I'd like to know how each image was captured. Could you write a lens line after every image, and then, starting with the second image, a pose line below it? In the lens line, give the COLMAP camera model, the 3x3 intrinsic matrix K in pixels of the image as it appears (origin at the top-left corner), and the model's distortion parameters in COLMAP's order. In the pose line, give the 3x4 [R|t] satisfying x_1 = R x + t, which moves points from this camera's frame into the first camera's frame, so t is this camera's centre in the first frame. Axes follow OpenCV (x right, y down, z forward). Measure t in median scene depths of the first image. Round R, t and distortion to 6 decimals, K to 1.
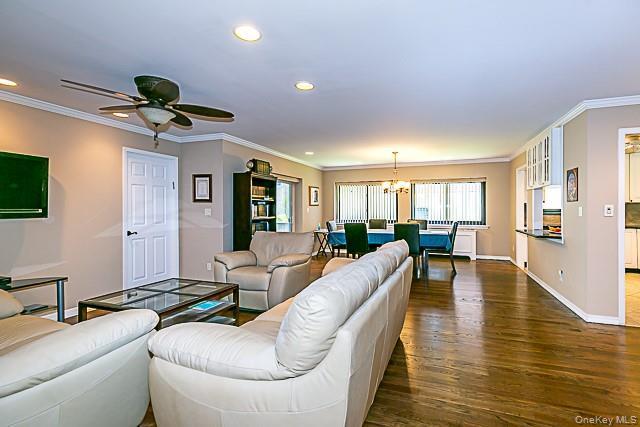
lens RADIAL K [[290.3, 0, 324.9], [0, 290.3, 211.9], [0, 0, 1]] dist [0.000319, -0.000254]
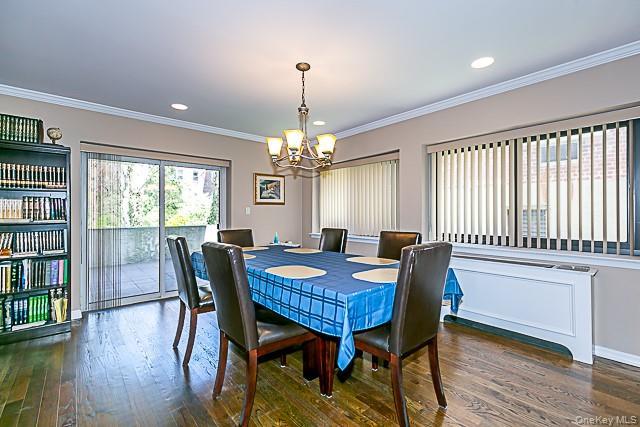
lens RADIAL K [[290.3, 0, 324.9], [0, 290.3, 211.9], [0, 0, 1]] dist [0.000319, -0.000254]
pose [[0.885416, -0.003251, -0.464788, 0.517757], [-0.007940, 0.999724, -0.022118, 0.010271], [0.464731, 0.023274, 0.885146, 0.737065]]
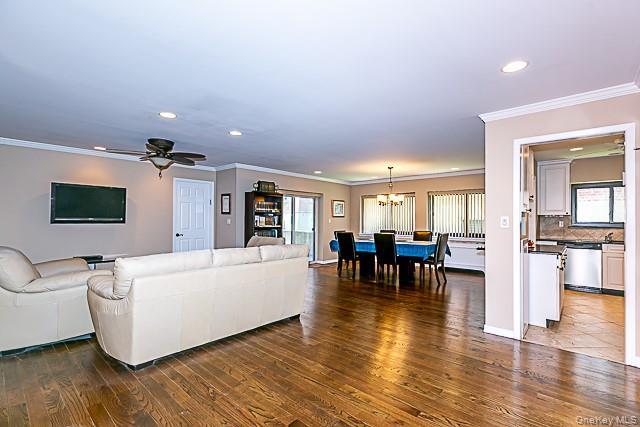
lens RADIAL K [[290.3, 0, 324.9], [0, 290.3, 211.9], [0, 0, 1]] dist [0.000319, -0.000254]
pose [[0.935299, -0.003457, -0.353842, 0.444528], [-0.010461, 0.999245, -0.037414, 0.002149], [0.353704, 0.038695, 0.934557, -0.094327]]
